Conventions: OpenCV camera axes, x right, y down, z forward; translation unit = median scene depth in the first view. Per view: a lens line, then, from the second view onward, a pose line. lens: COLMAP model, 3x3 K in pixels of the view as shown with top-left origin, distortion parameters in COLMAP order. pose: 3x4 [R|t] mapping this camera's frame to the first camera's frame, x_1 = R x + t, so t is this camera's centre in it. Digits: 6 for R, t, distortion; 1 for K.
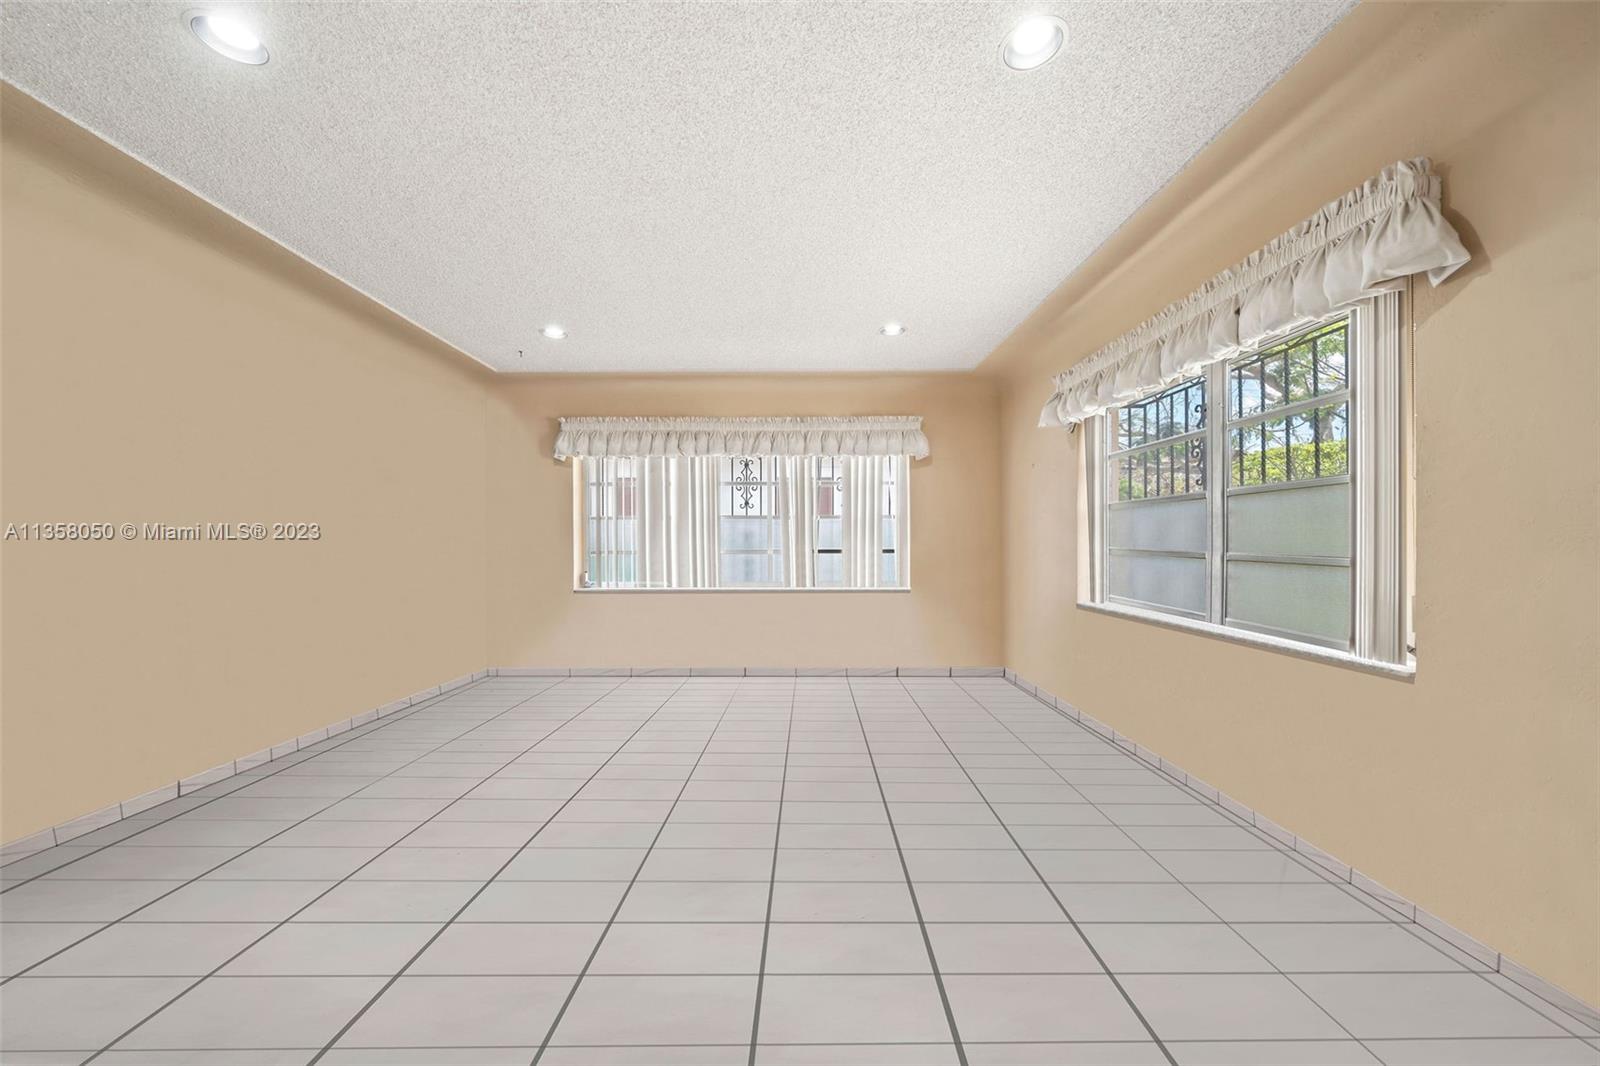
lens RADIAL K [[559.8, 0, 793.5], [0, 559.8, 546.2], [0, 0, 1]] dist [-0.001338, -0.000705]
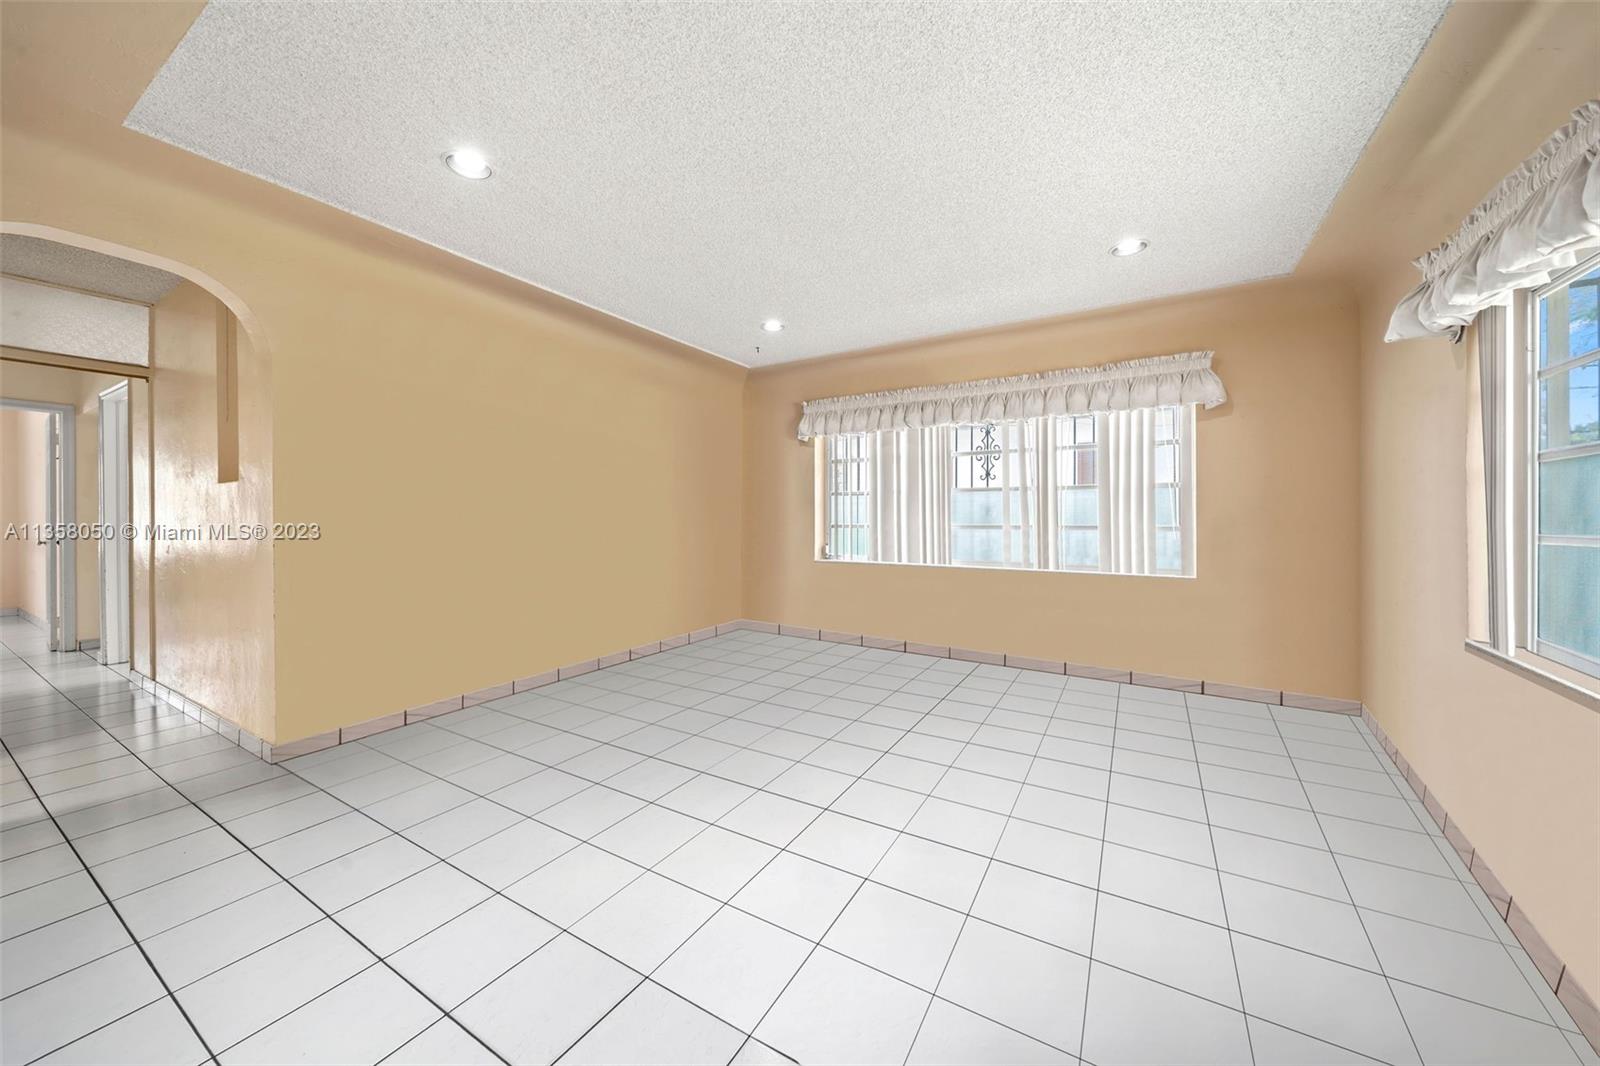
lens RADIAL K [[559.8, 0, 791.3], [0, 559.8, 525.9], [0, 0, 1]] dist [-0.001338, -0.000705]
pose [[0.853685, 0.010638, -0.520682, 0.136871], [-0.006080, 0.999927, 0.010462, 0.000109], [0.520755, -0.005766, 0.853687, 0.057858]]
